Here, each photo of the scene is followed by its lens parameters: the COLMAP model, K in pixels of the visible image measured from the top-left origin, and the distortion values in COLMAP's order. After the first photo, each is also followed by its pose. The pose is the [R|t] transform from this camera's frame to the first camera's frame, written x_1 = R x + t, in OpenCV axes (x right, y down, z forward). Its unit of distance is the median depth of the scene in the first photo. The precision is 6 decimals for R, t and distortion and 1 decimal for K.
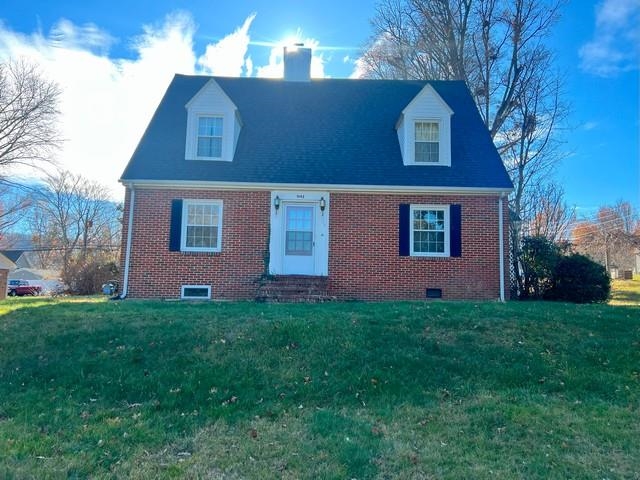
lens RADIAL K [[487.9, 0, 320.0], [0, 487.9, 240.0], [0, 0, 1]] dist [0.066971, -0.067567]
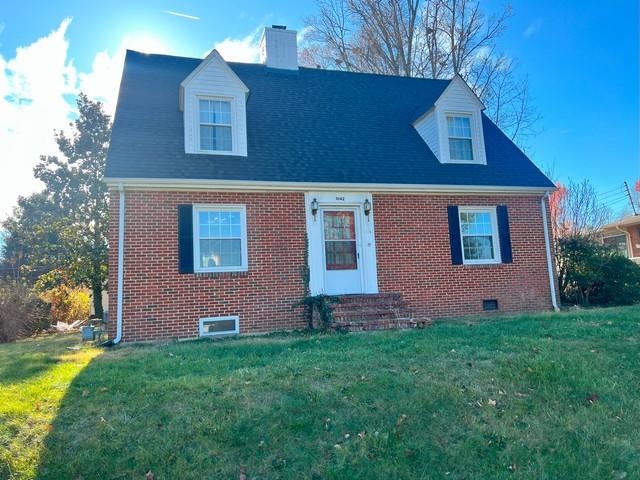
lens RADIAL K [[487.9, 0, 320.0], [0, 487.9, 240.0], [0, 0, 1]] dist [0.066971, -0.067567]
pose [[0.957595, -0.034958, 0.285988, -0.311864], [0.043272, 0.998803, -0.022804, -0.002293], [-0.284849, 0.034213, 0.957962, 0.222208]]
